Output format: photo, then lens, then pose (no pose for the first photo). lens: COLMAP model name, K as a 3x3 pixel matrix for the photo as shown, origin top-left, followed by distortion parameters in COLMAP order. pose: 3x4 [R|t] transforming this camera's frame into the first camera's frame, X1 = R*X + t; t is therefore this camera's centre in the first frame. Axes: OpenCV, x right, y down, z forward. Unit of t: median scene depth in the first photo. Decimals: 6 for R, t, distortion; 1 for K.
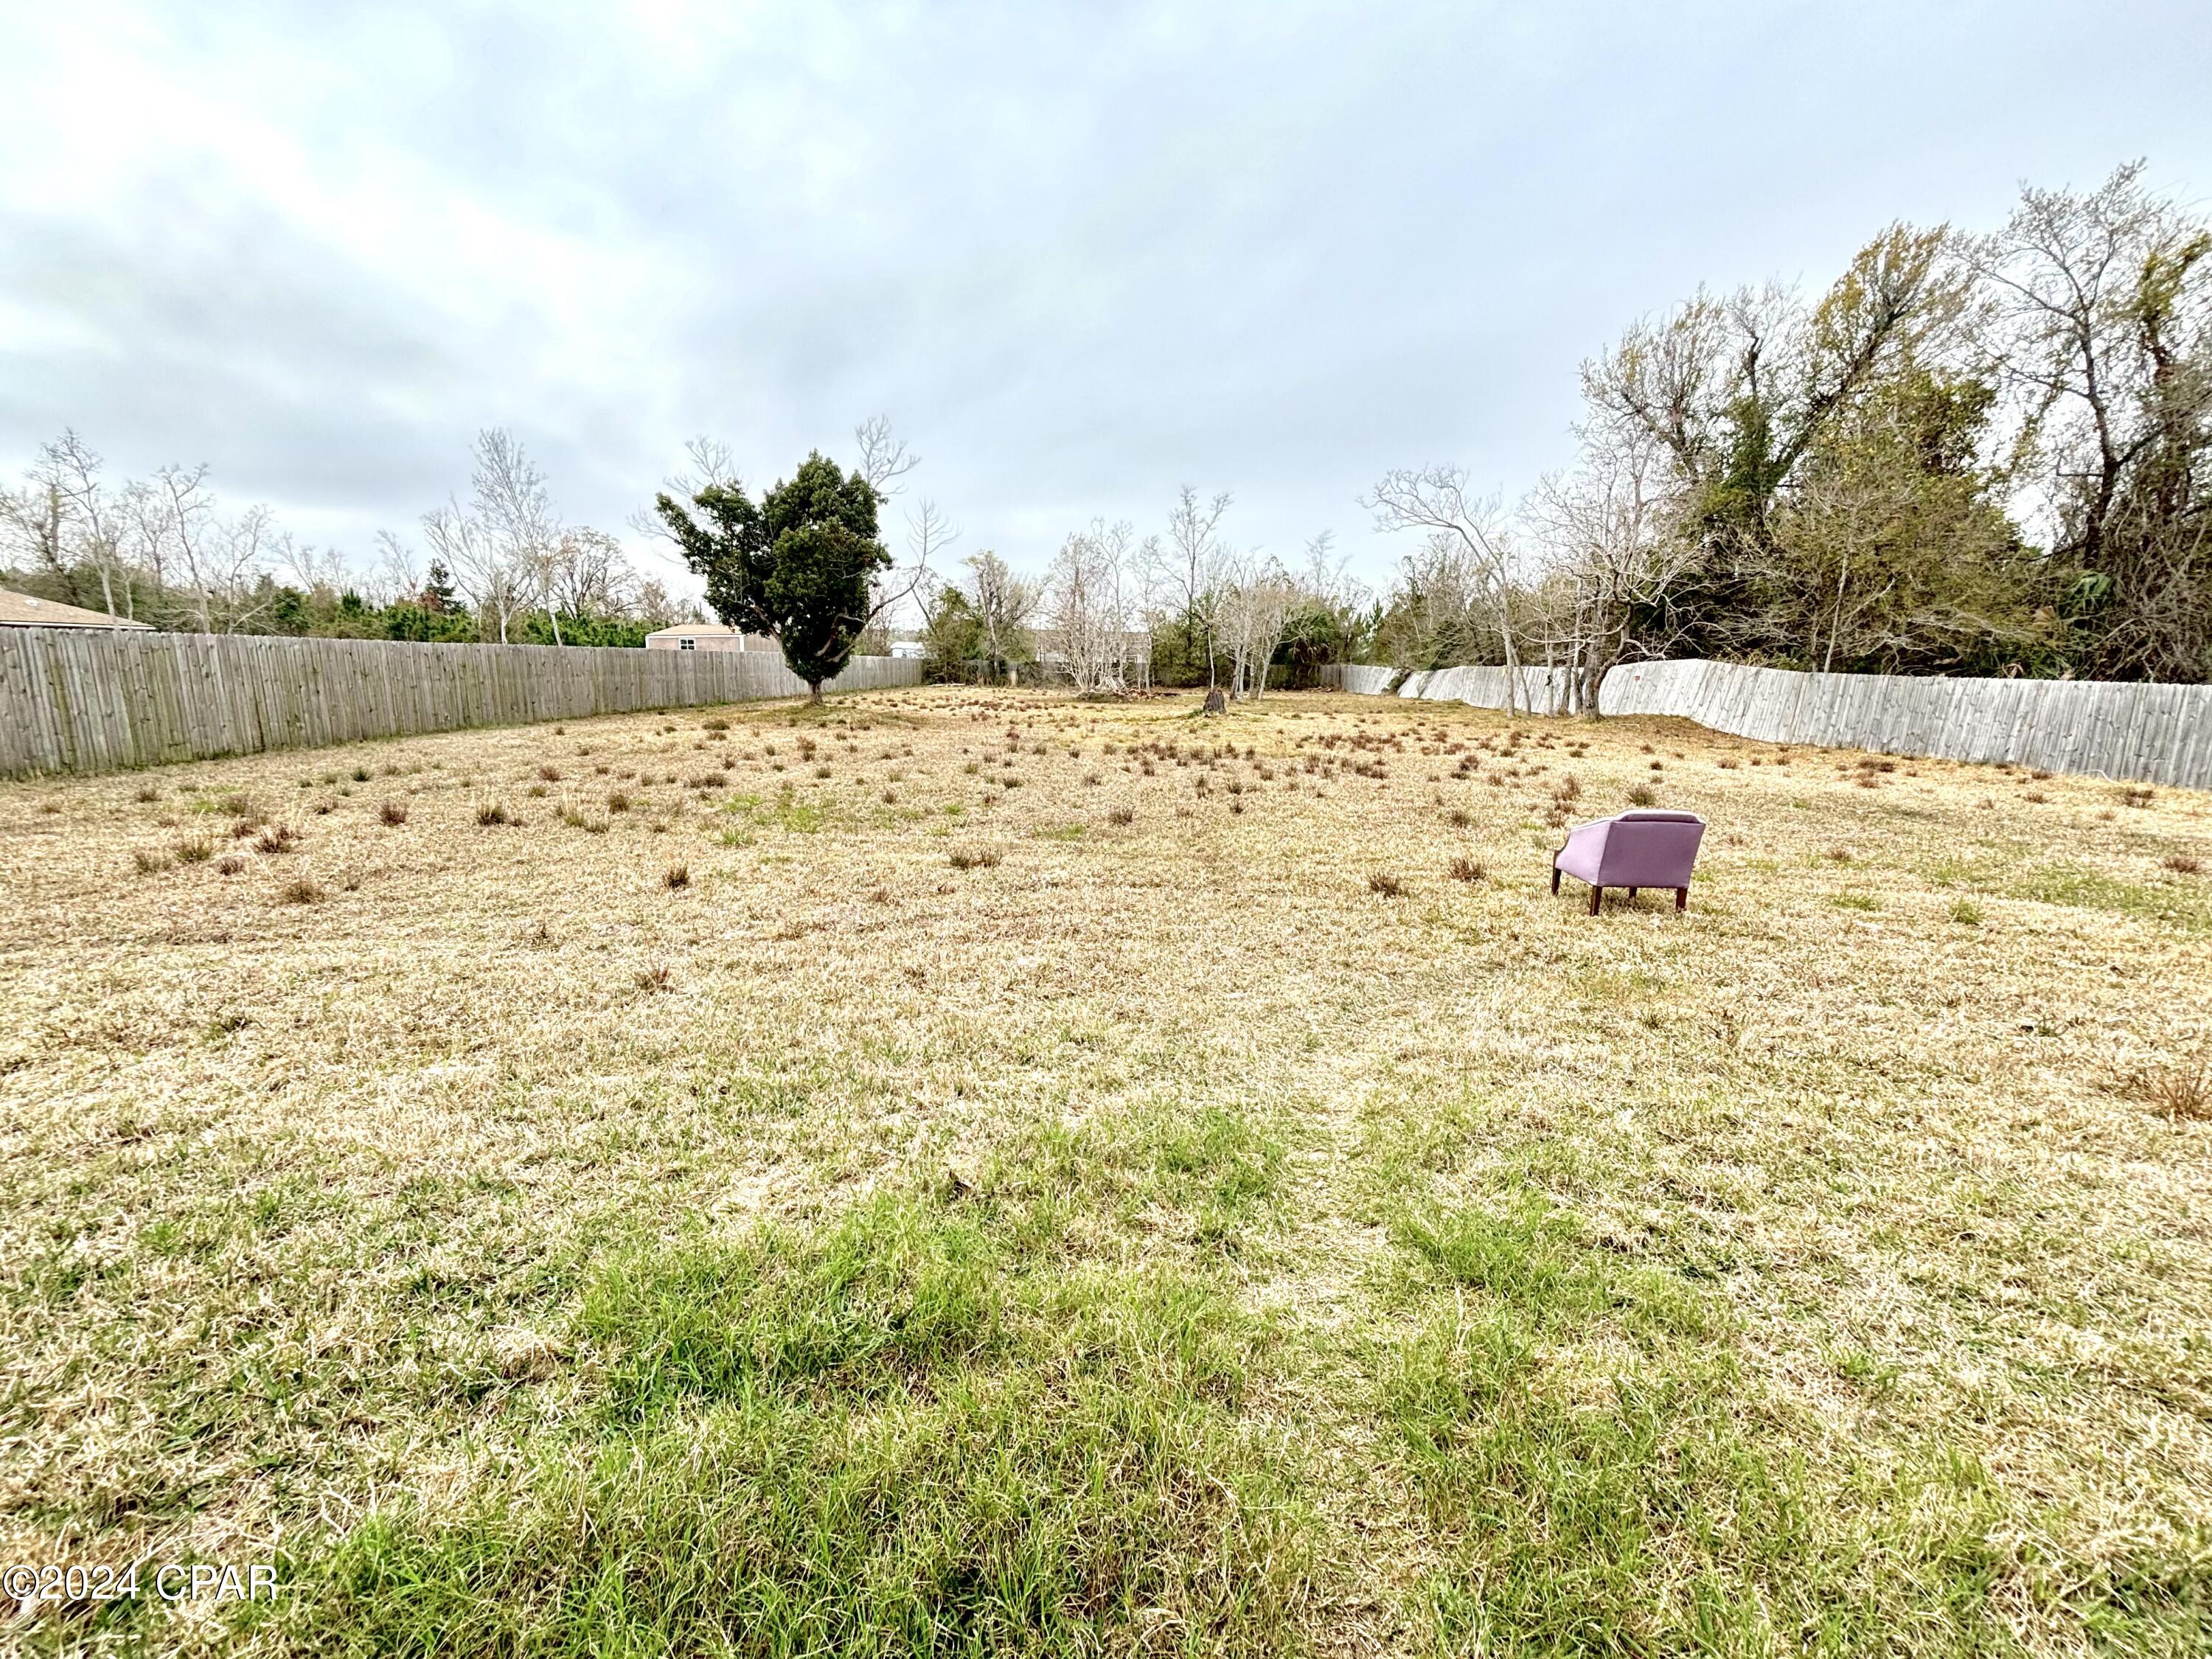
lens RADIAL K [[890.8, 0, 1090.1], [0, 890.8, 825.5], [0, 0, 1]] dist [-0.006072, 0.001966]
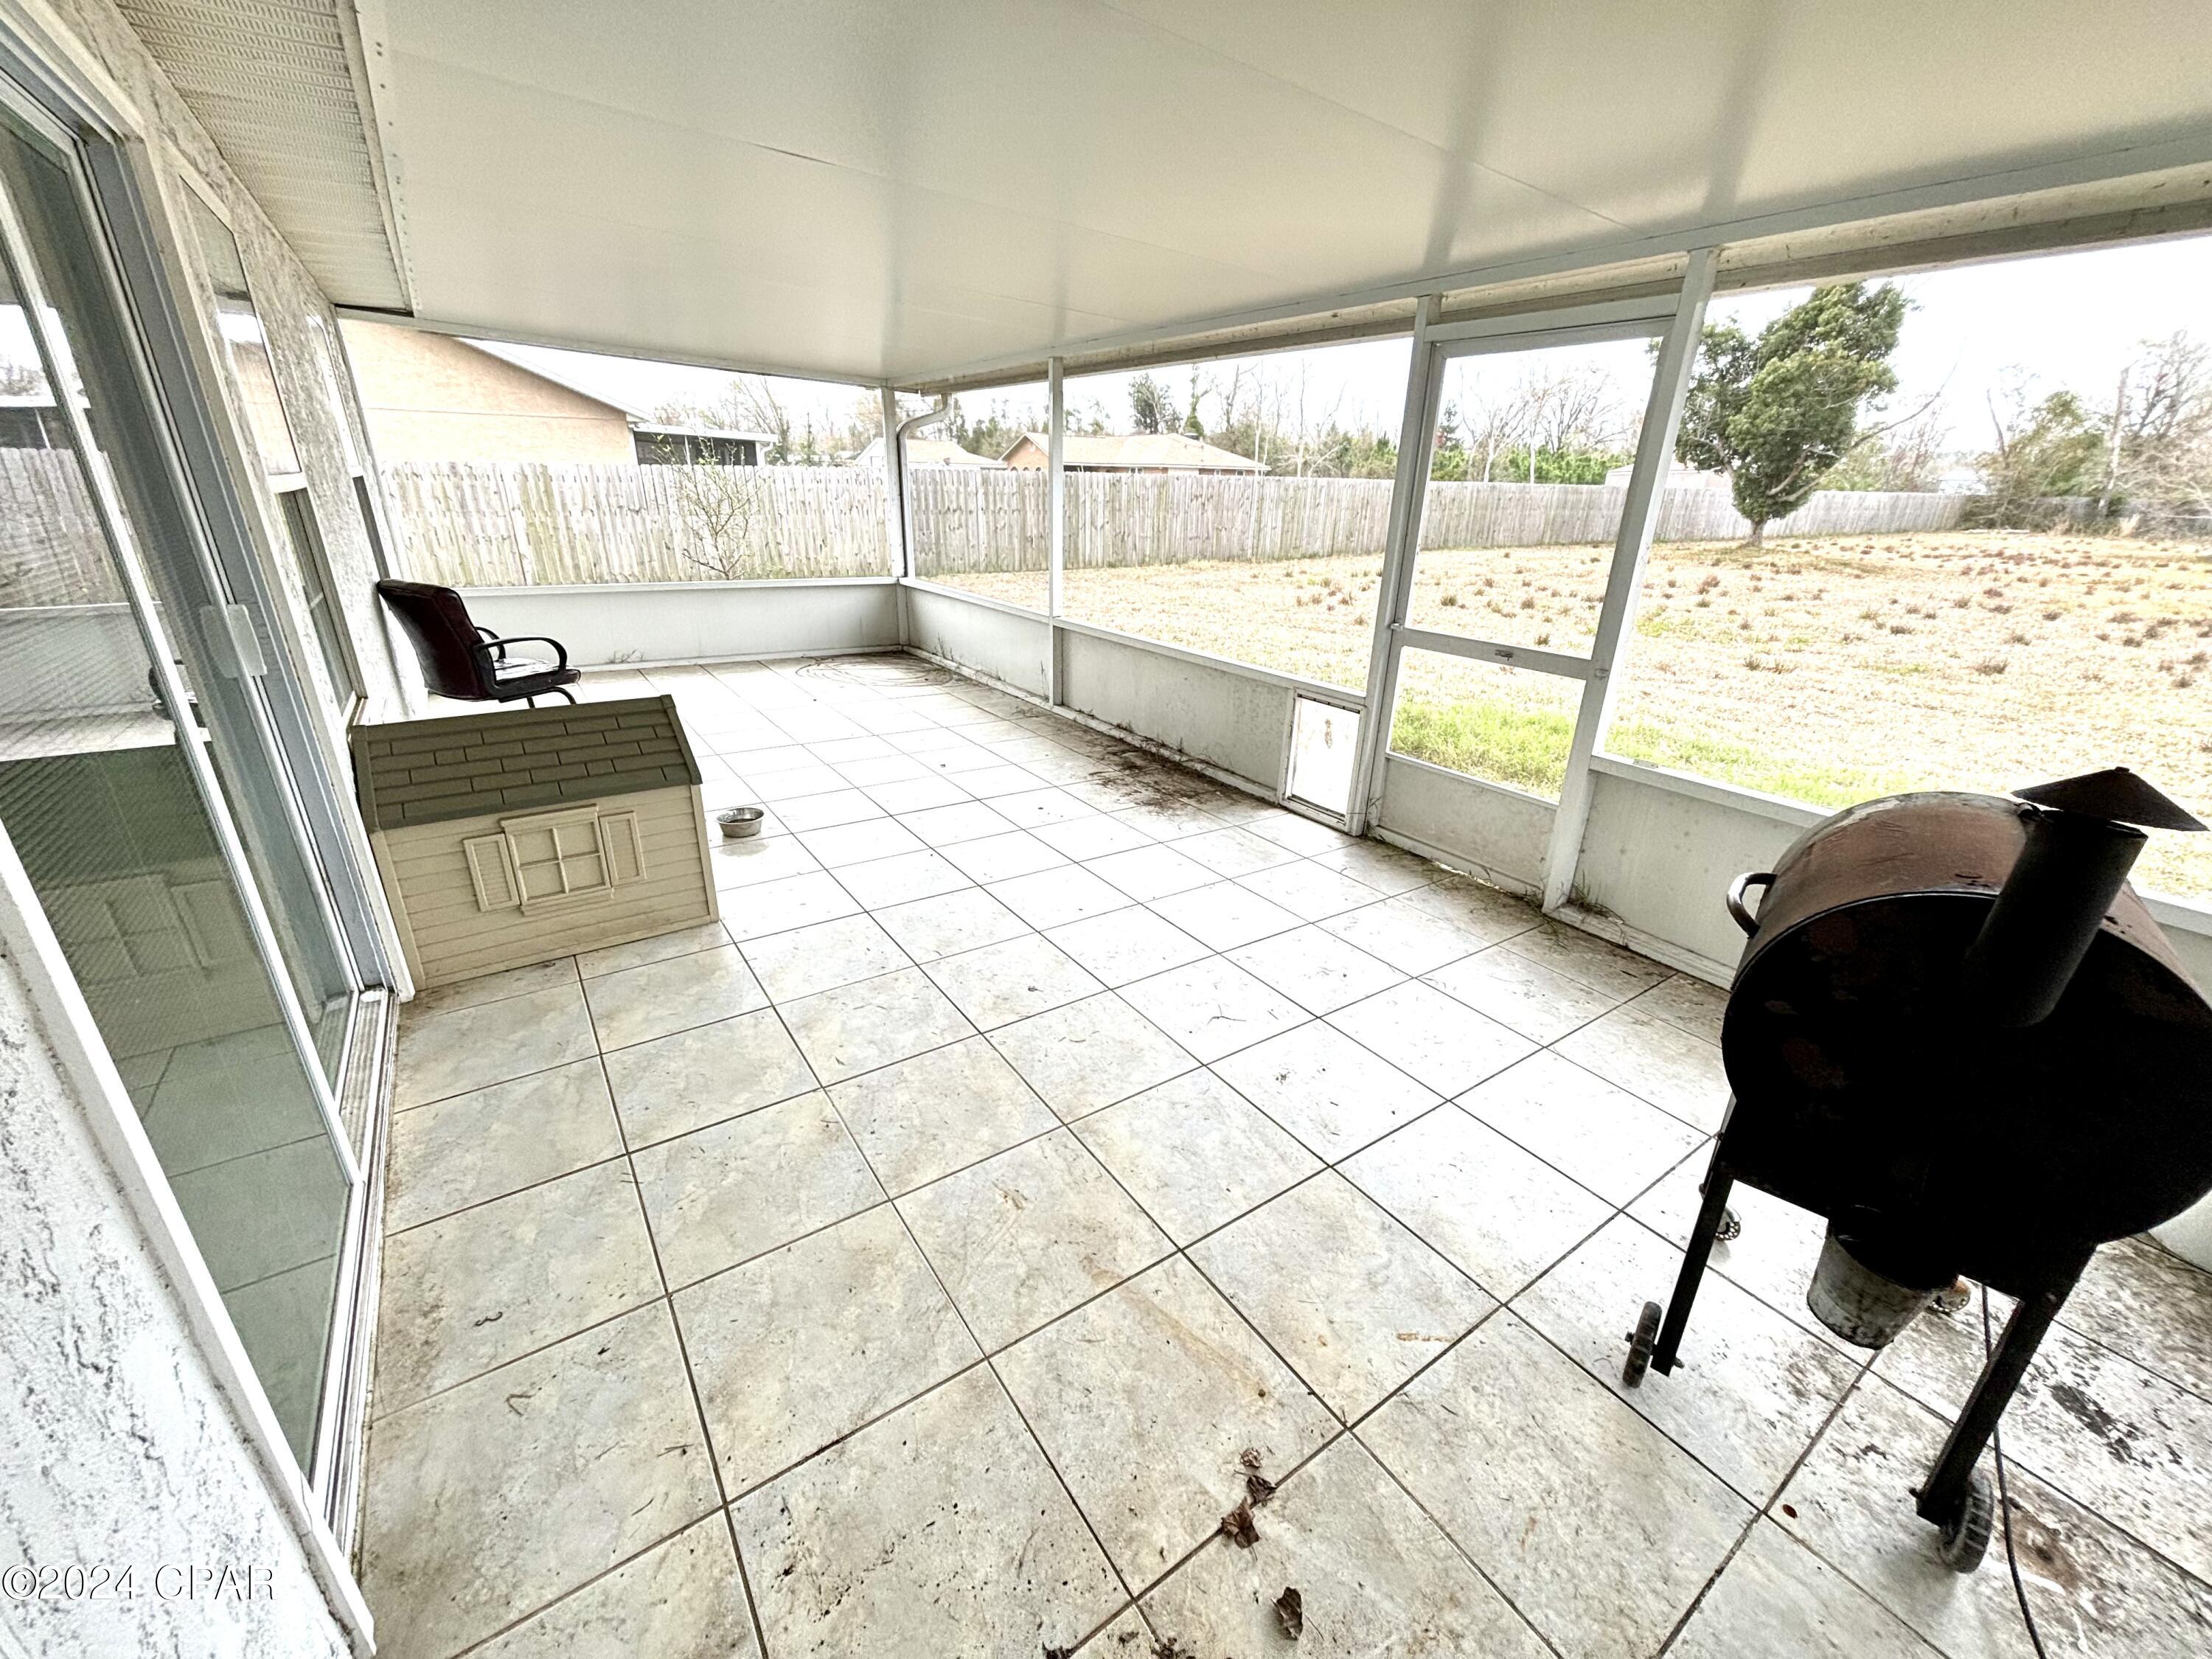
lens RADIAL K [[890.8, 0, 1090.3], [0, 890.8, 840.3], [0, 0, 1]] dist [-0.006072, 0.001966]
pose [[0.570207, 0.300819, -0.764442, 0.131892], [-0.151870, 0.953104, 0.261779, 0.032975], [0.807341, -0.033173, 0.589152, -0.202950]]
